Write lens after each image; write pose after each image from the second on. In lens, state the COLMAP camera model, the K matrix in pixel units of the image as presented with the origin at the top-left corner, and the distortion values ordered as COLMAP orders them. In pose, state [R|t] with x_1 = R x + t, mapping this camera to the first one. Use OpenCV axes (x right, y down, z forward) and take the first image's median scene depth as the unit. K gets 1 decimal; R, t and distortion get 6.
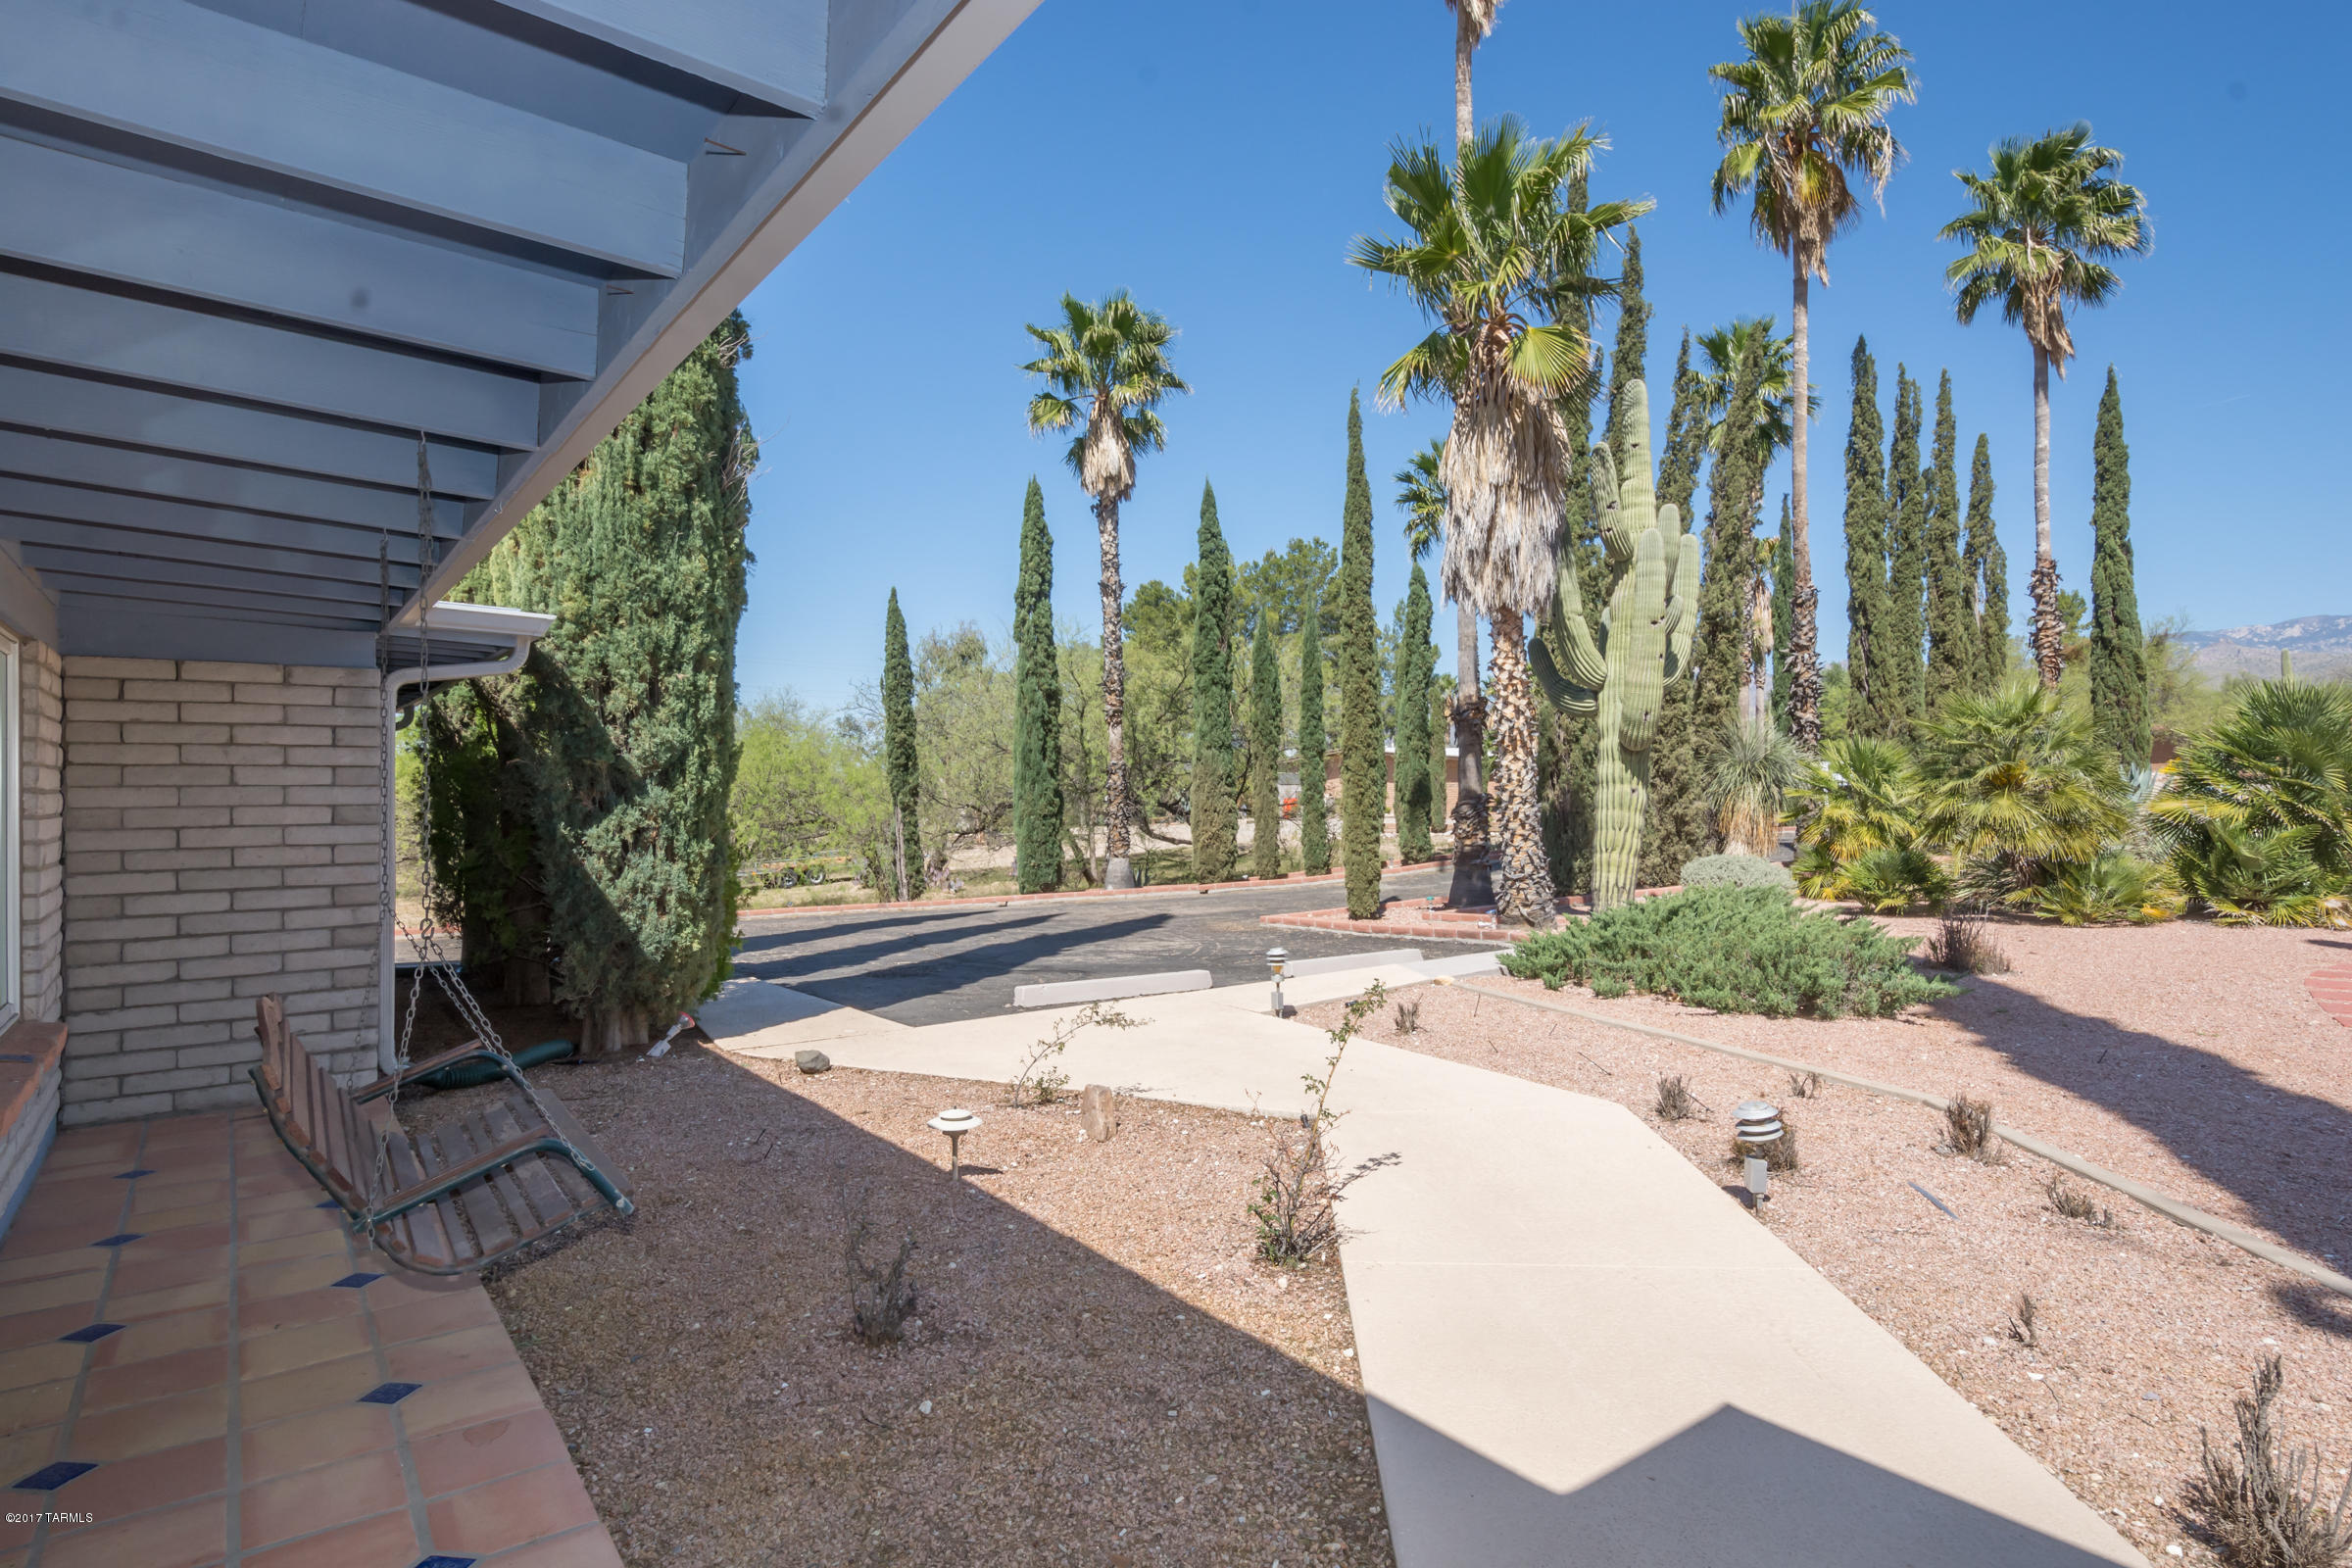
lens RADIAL K [[1209.3, 0, 1172.0], [0, 1209.3, 774.5], [0, 0, 1]] dist [0.025077, -0.015692]
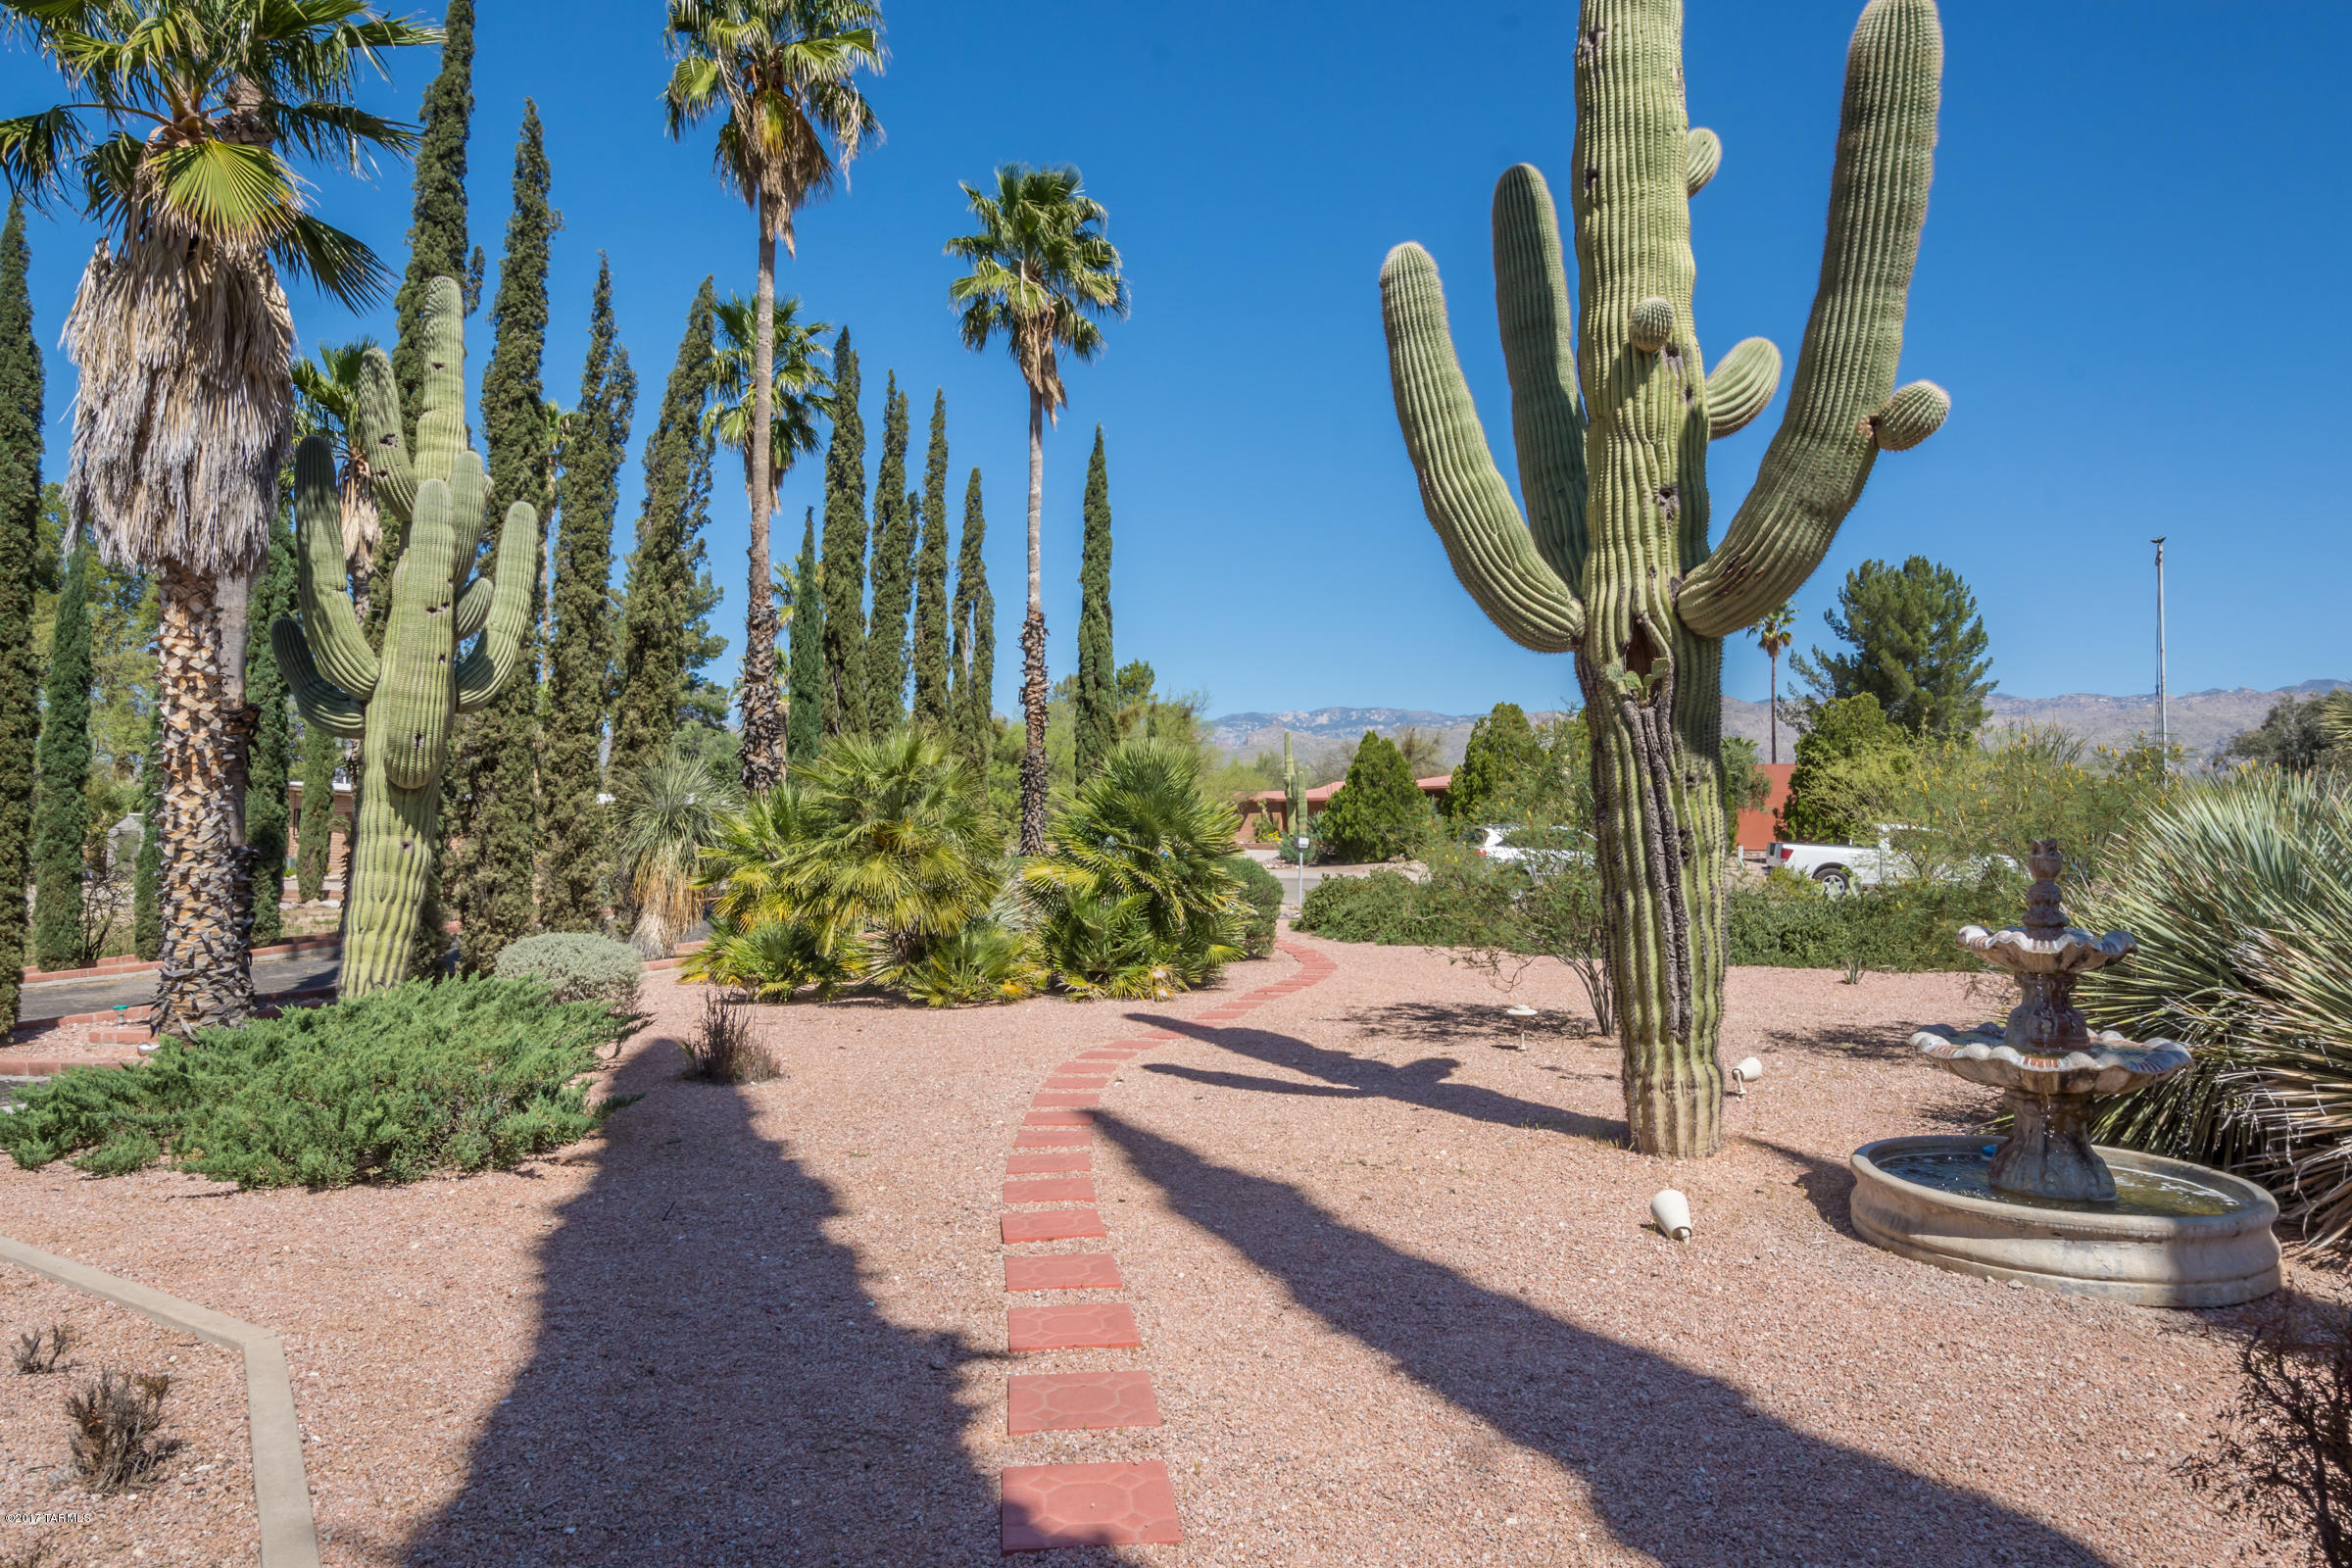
lens RADIAL K [[1453.3, 0, 1166.8], [0, 1453.3, 788.6], [0, 0, 1]] dist [-0.000903, -0.002512]
pose [[0.803499, 0.042099, 0.593815, 0.168274], [-0.025579, 0.999017, -0.036215, -0.000078], [-0.594756, 0.013910, 0.803786, 0.039731]]
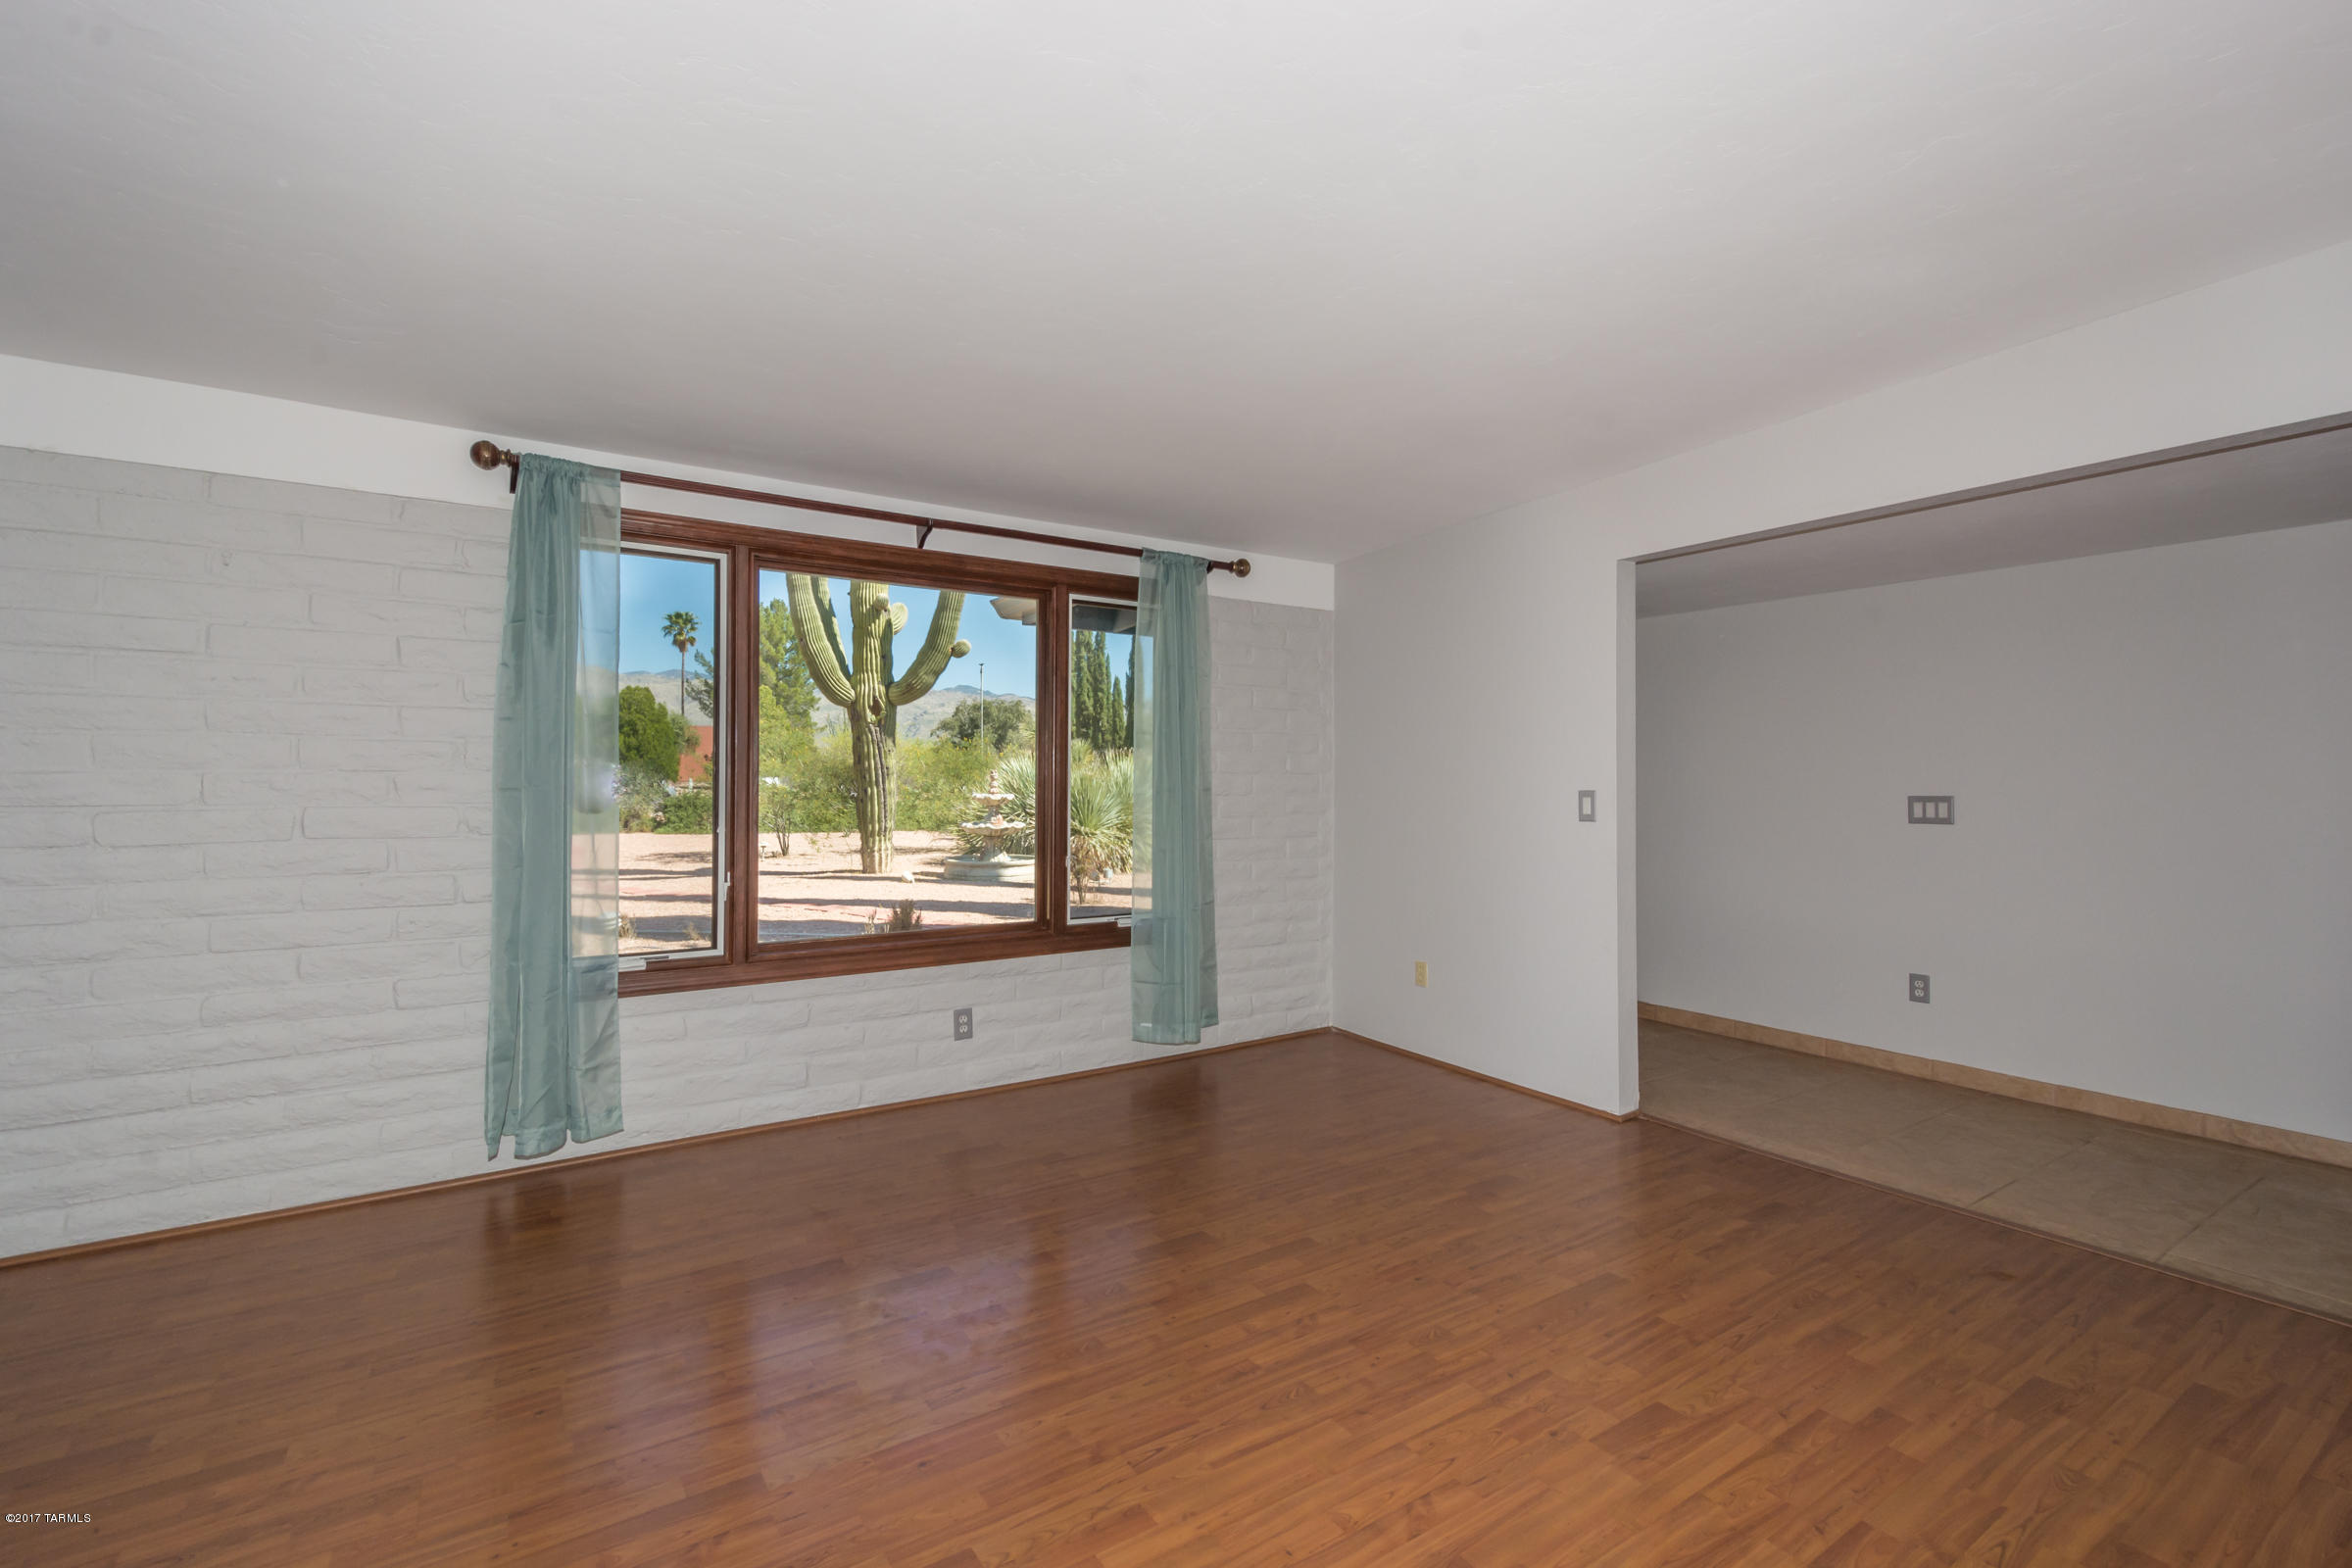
lens RADIAL K [[1021.1, 0, 1189.9], [0, 1021.1, 778.7], [0, 0, 1]] dist [0.015364, -0.006008]
pose [[0.041294, 0.017098, 0.999001, -0.302683], [-0.013410, 0.999773, -0.016557, 0.013163], [-0.999057, -0.012713, 0.041514, -0.013599]]
